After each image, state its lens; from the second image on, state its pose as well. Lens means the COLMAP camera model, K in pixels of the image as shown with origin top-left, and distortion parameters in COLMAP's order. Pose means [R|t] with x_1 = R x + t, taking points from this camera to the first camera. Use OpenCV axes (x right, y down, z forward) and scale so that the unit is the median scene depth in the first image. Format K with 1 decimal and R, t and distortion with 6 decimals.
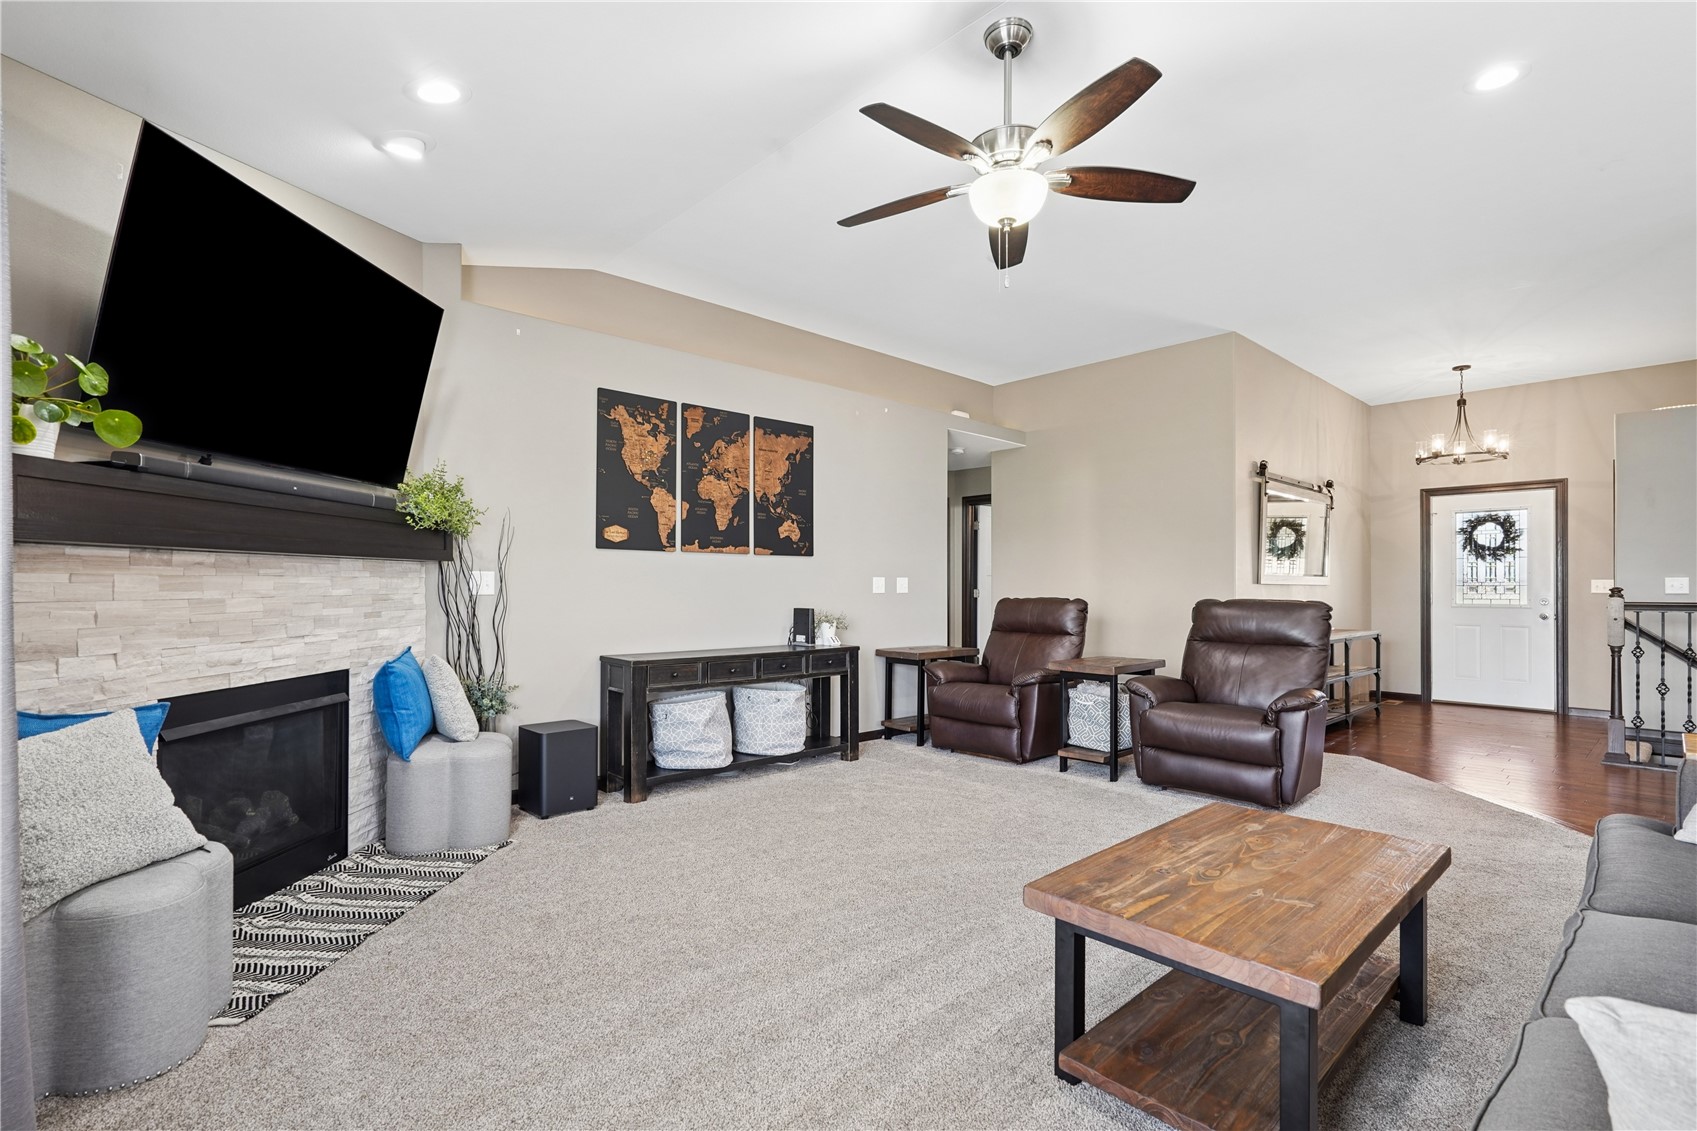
lens RADIAL K [[788.3, 0, 827.3], [0, 788.3, 581.2], [0, 0, 1]] dist [-0.000228, 0.000485]
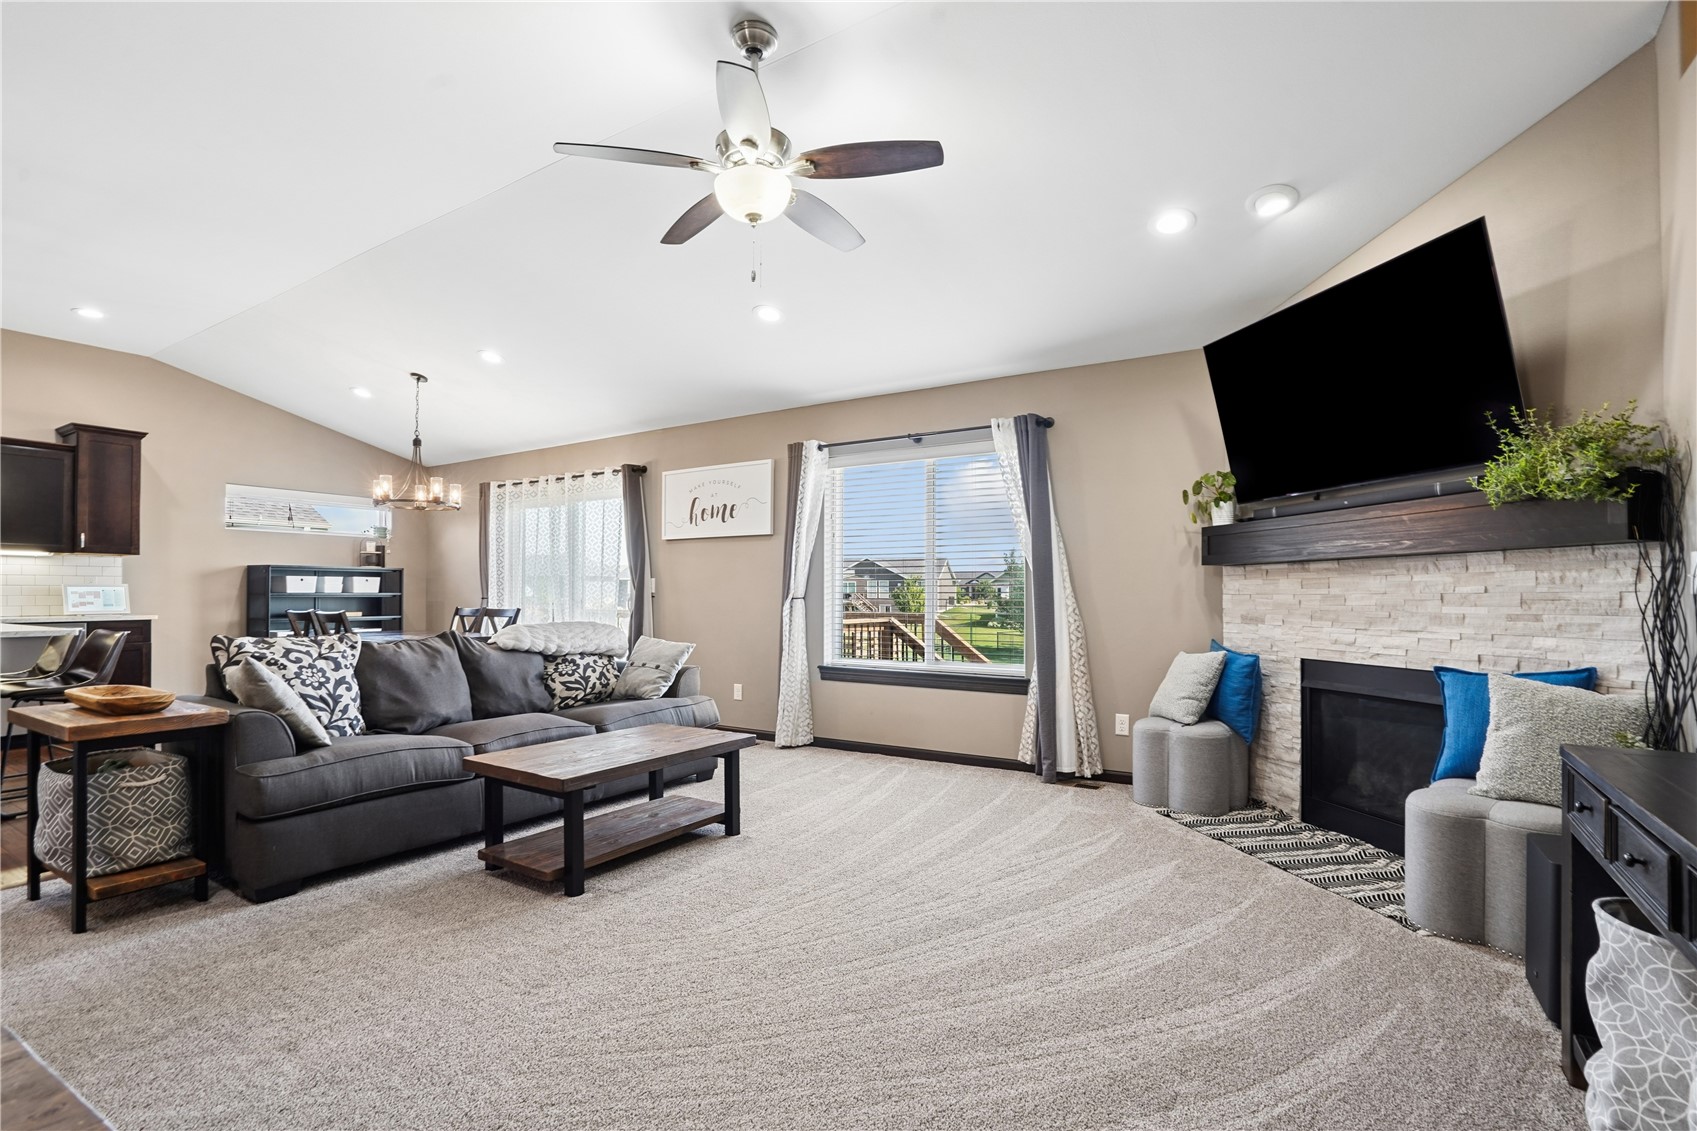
lens RADIAL K [[797.0, 0, 846.1], [0, 797.0, 590.1], [0, 0, 1]] dist [-0.023649, 0.000518]
pose [[-0.961235, -0.004436, -0.275693, 0.226392], [-0.001351, 0.999934, -0.011377, 0.017477], [0.275725, -0.010563, -0.961178, 1.140397]]
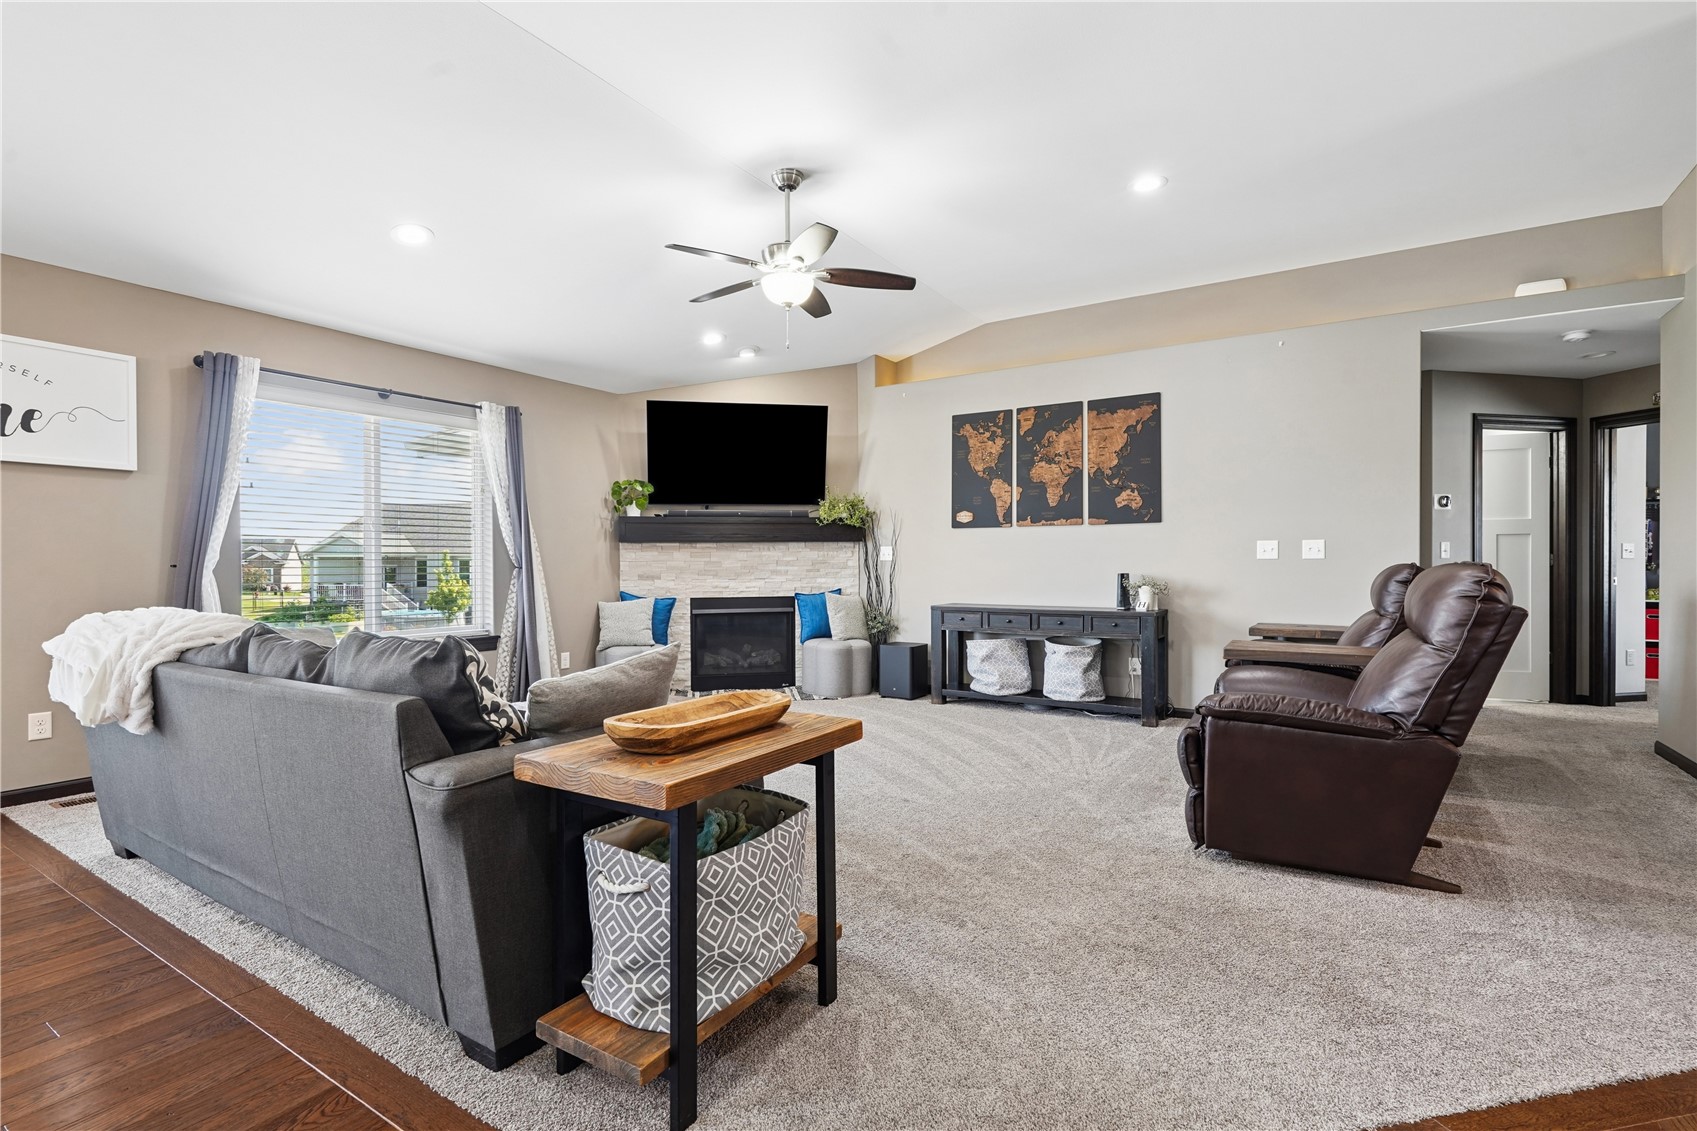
lens RADIAL K [[798.4, 0, 848.5], [0, 798.4, 565.5], [0, 0, 1]] dist [-0.002656, 0.000781]
pose [[0.265236, -0.001320, -0.964183, 0.983139], [0.010445, 0.999944, 0.001504, 0.020221], [0.964127, -0.010470, 0.265235, 0.402384]]
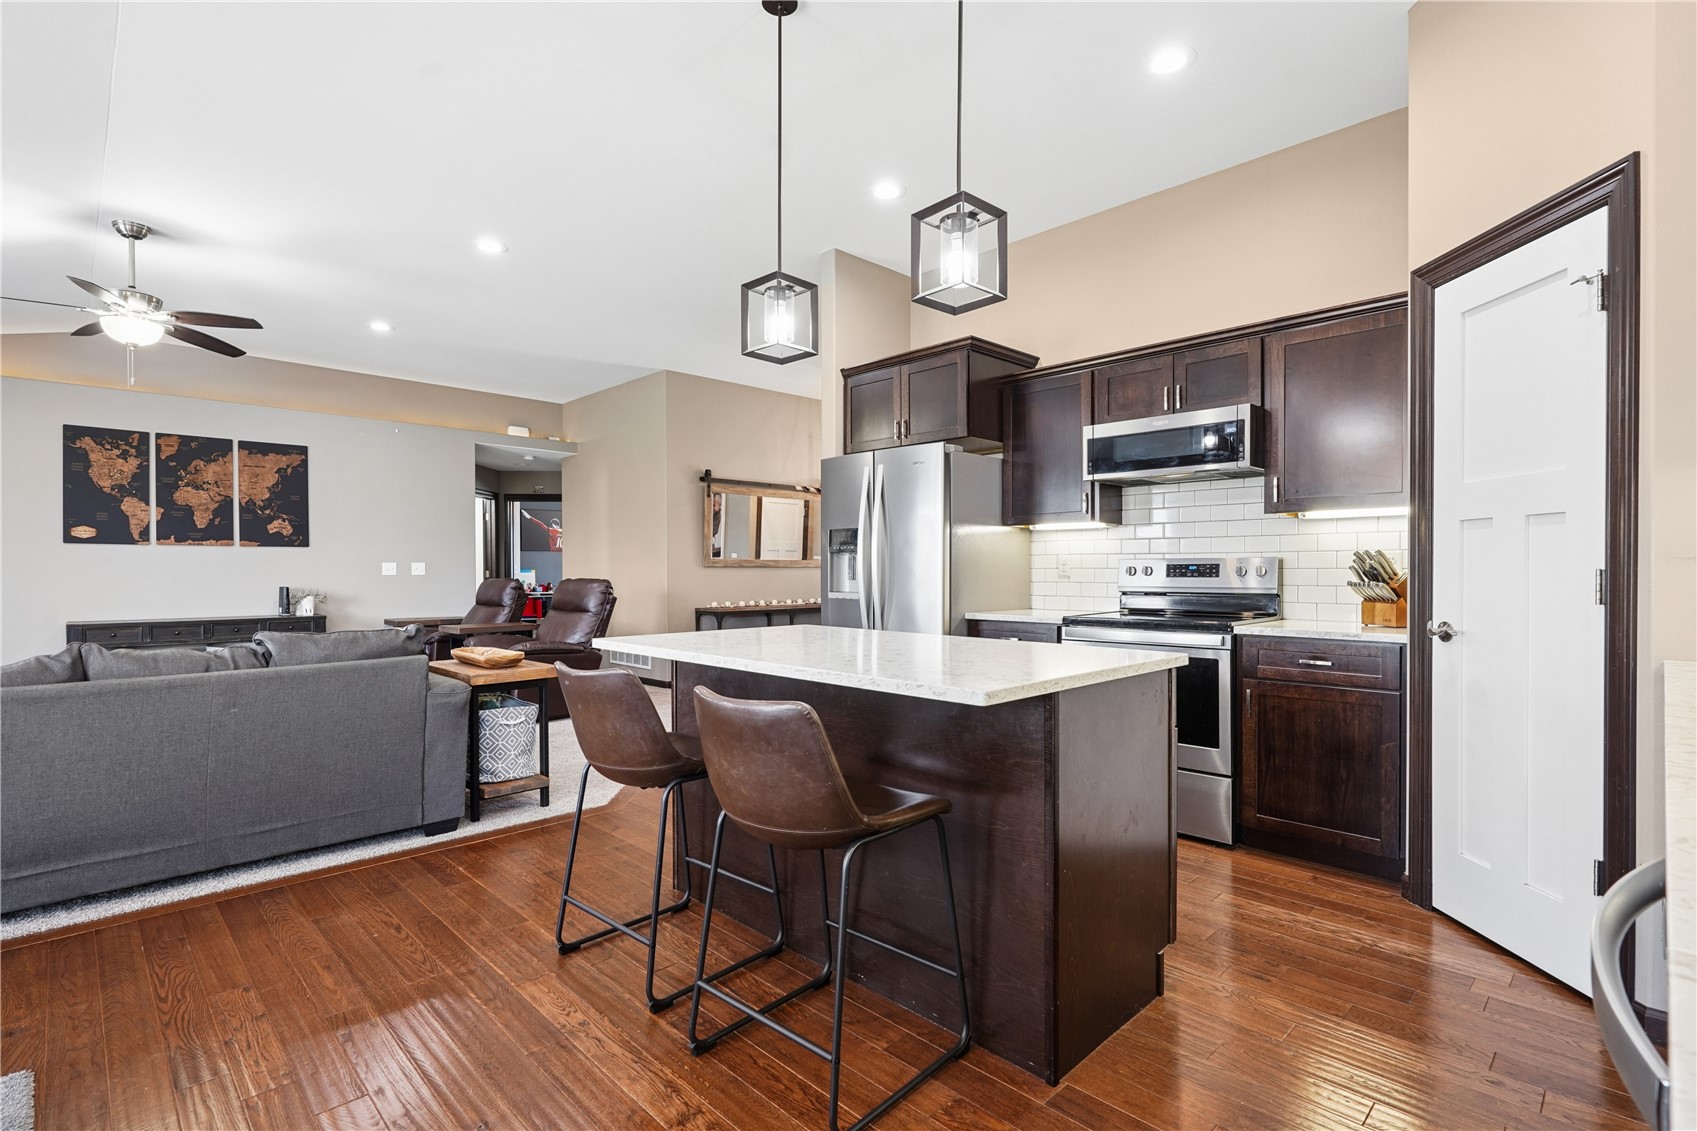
lens RADIAL K [[807.7, 0, 830.8], [0, 807.7, 576.7], [0, 0, 1]] dist [0.001016, 0.000408]
pose [[0.999664, -0.005366, 0.025360, 0.927850], [0.004985, 0.999874, 0.015071, 0.001952], [-0.025438, -0.014939, 0.999565, -0.401558]]
